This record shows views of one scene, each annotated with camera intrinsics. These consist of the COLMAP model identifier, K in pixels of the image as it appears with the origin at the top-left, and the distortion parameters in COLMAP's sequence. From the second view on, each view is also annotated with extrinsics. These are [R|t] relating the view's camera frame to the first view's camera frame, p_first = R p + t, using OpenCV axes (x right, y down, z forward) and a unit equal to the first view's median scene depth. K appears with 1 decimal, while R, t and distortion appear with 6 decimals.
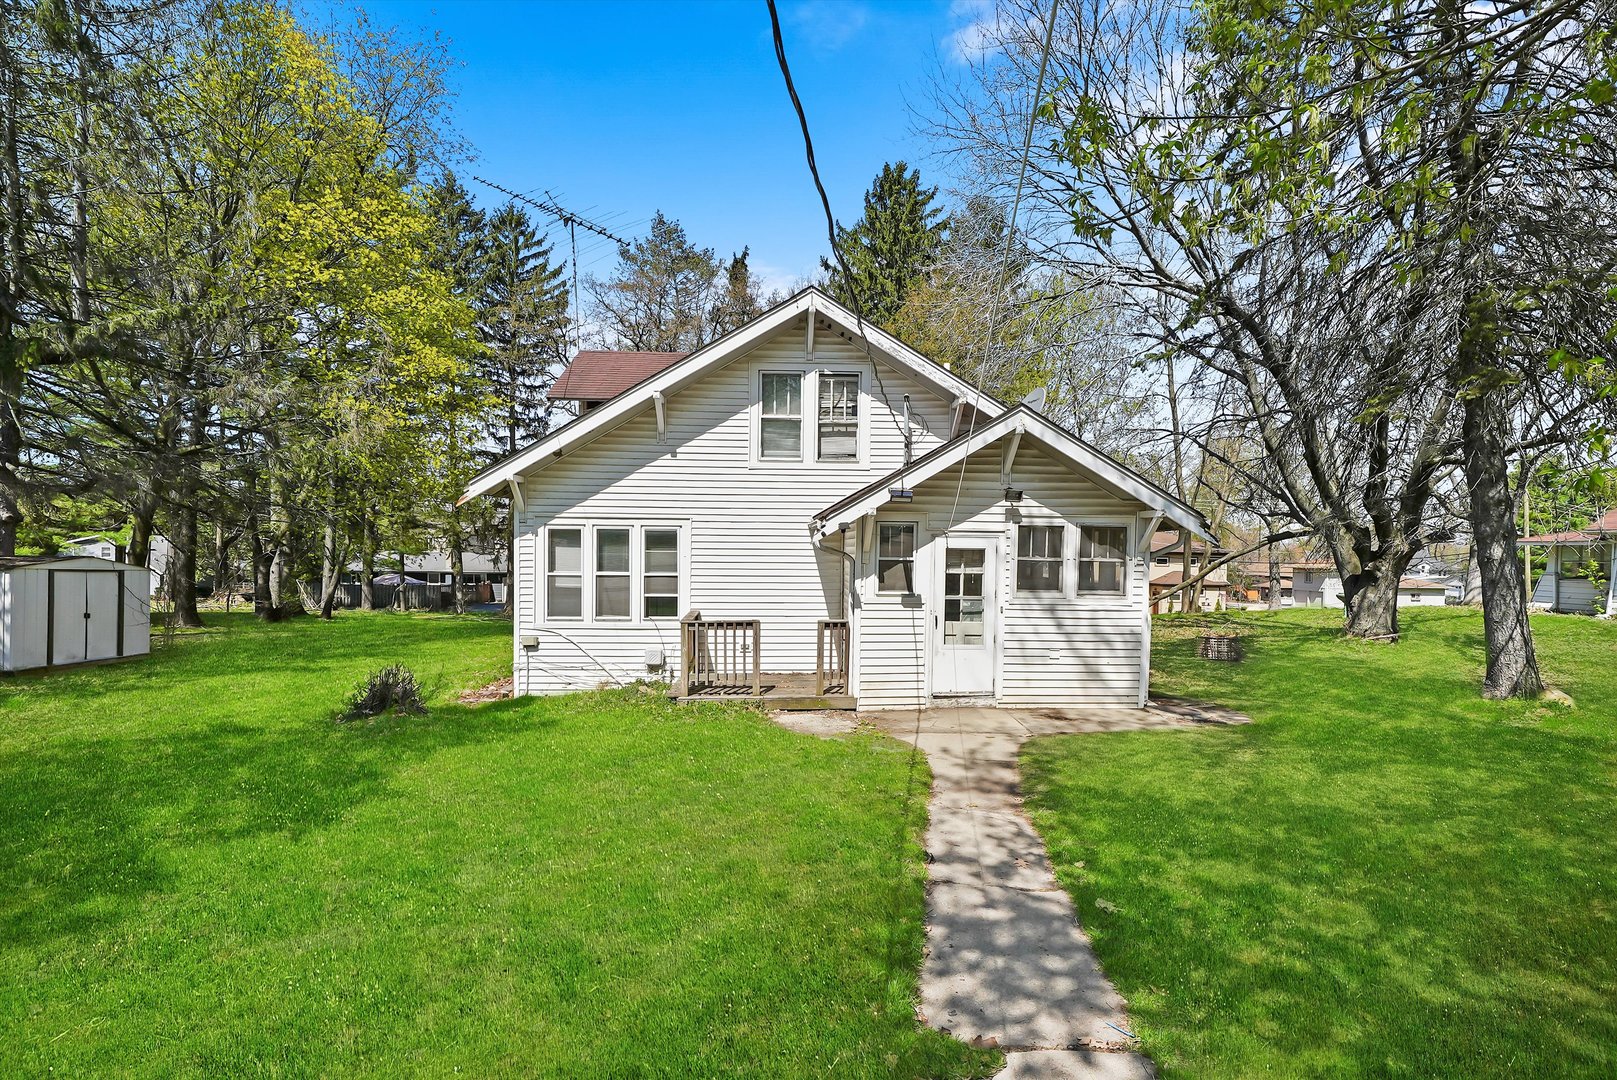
lens RADIAL K [[765.2, 0, 822.6], [0, 765.2, 570.9], [0, 0, 1]] dist [0.005269, 0.000170]
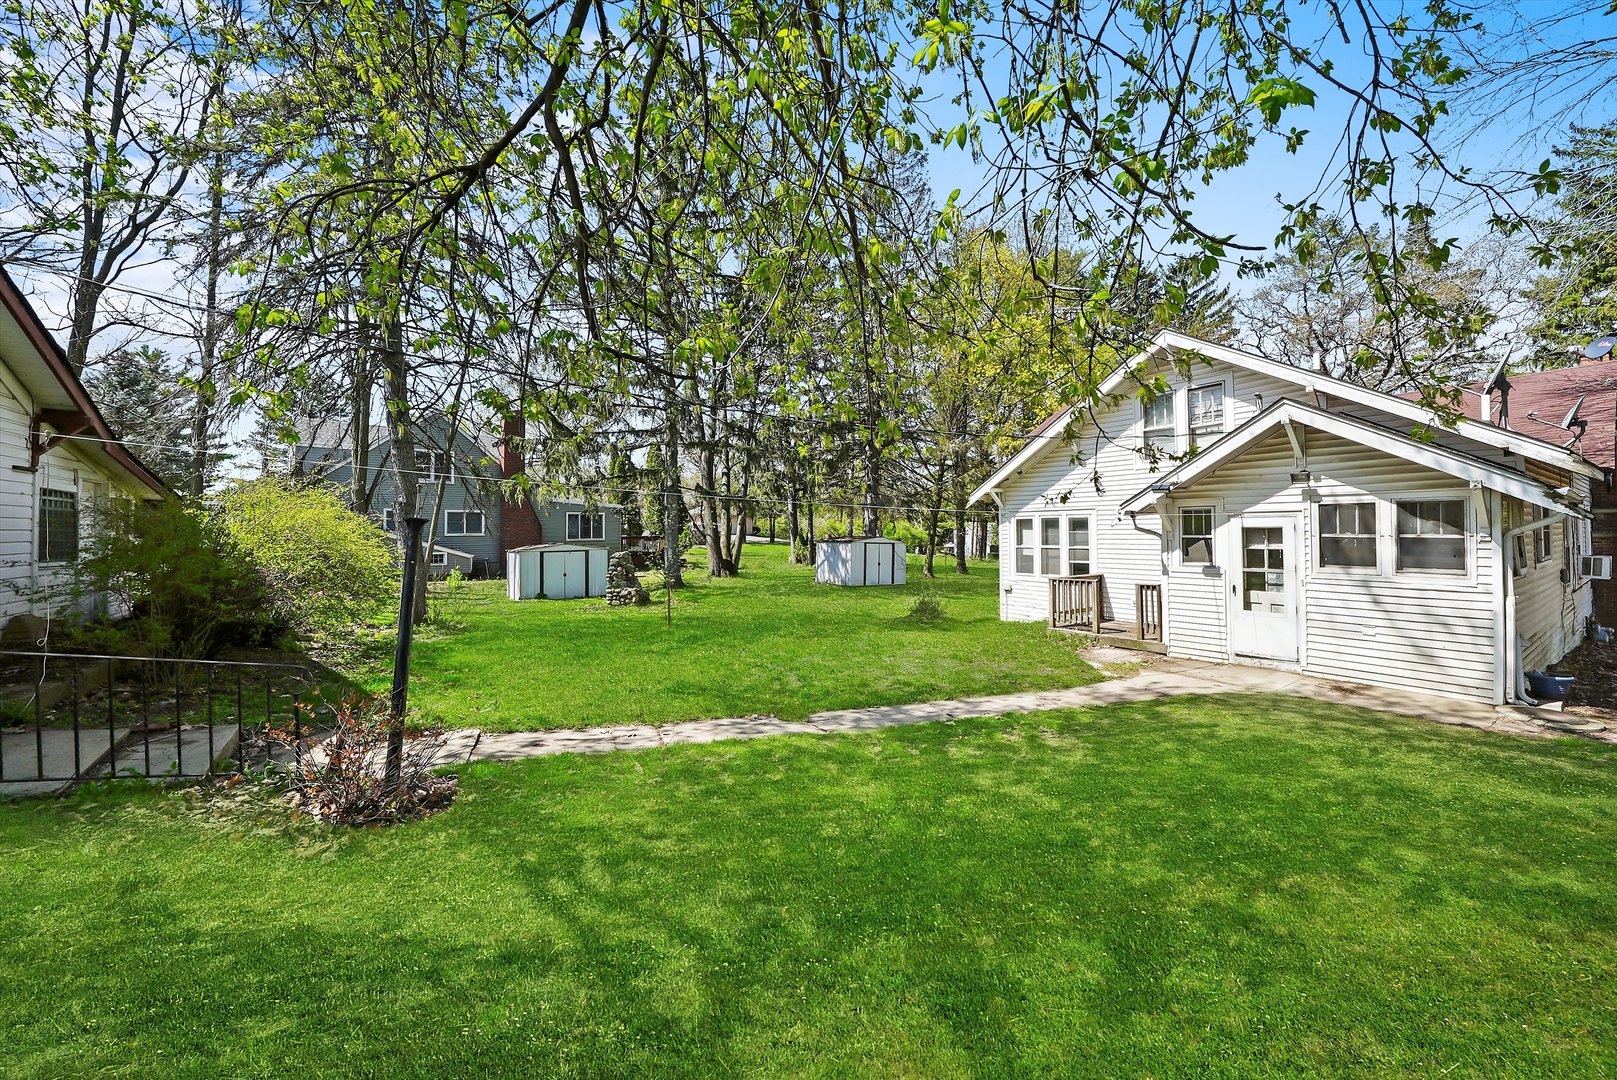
lens RADIAL K [[625.2, 0, 826.8], [0, 625.2, 516.6], [0, 0, 1]] dist [-0.012964, 0.001177]
pose [[0.503123, -0.032718, -0.863595, 0.651485], [-0.007788, 0.999071, -0.042388, -0.000363], [0.864179, 0.028052, 0.502401, -0.022988]]
